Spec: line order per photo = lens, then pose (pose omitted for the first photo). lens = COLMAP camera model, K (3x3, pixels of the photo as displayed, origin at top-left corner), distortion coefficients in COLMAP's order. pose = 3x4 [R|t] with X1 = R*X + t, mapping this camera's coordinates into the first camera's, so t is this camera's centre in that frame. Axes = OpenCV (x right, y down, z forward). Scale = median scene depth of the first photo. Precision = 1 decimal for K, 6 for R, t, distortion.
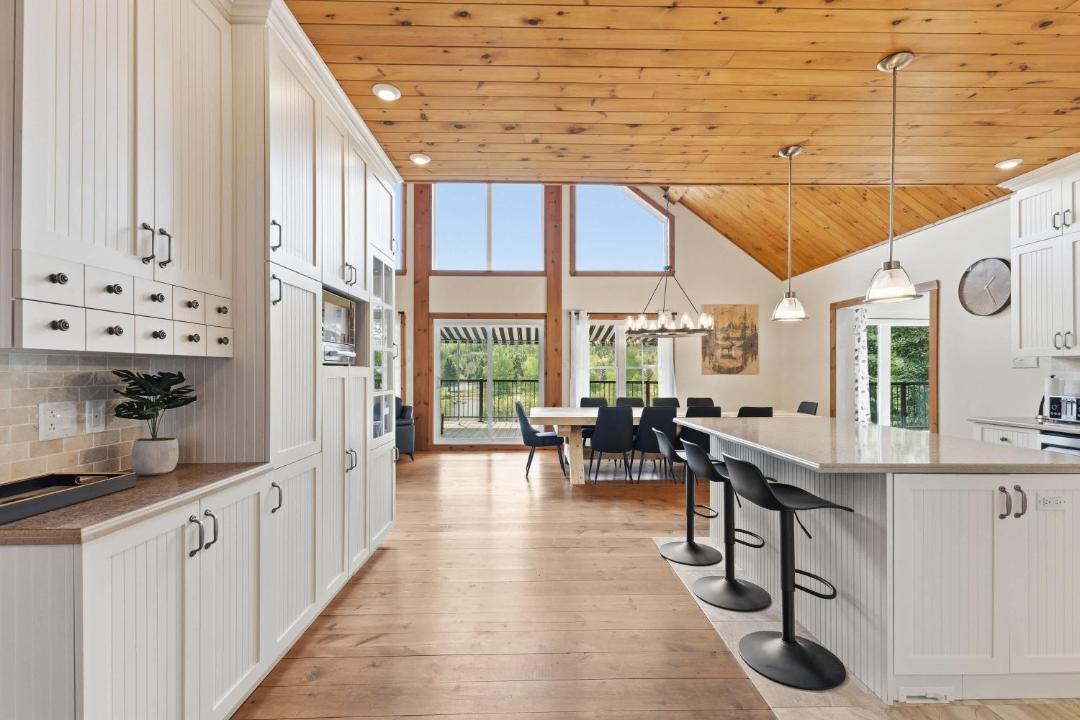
lens RADIAL K [[473.8, 0, 541.2], [0, 473.8, 370.4], [0, 0, 1]] dist [0.001895, -0.000289]
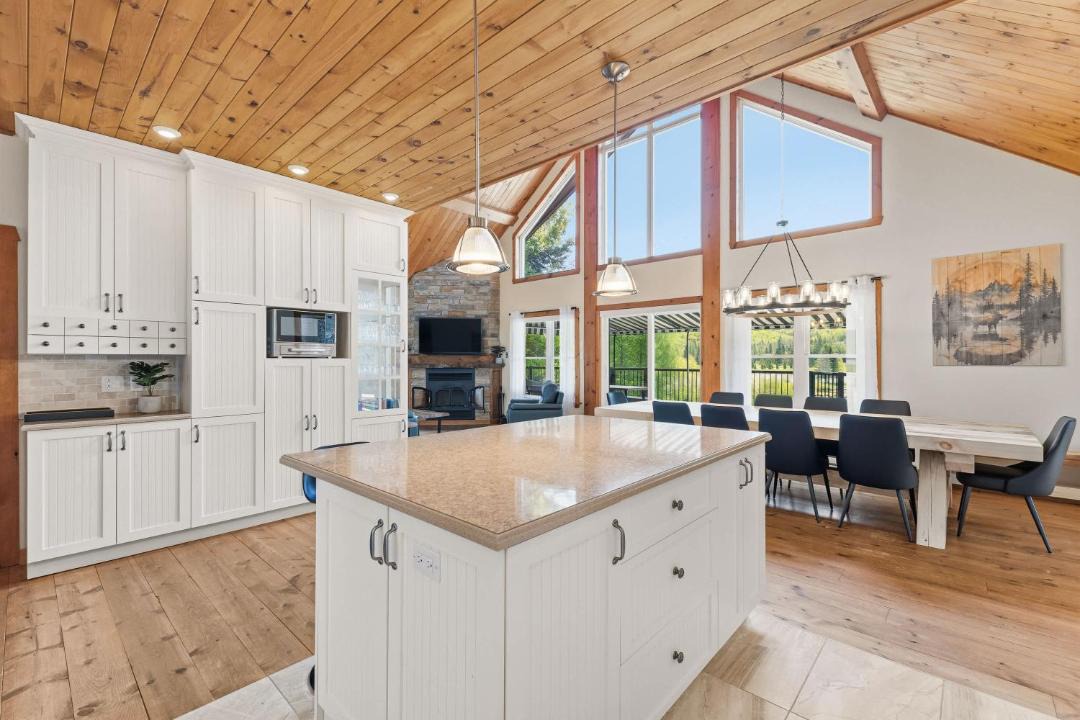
lens RADIAL K [[469.3, 0, 540.0], [0, 469.3, 360.0], [0, 0, 1]] dist [0.005439, -0.000021]
pose [[0.723751, -0.002126, -0.690058, 0.886646], [0.002495, 0.999997, -0.000464, -0.000710], [0.690057, -0.001385, 0.723754, 0.347257]]
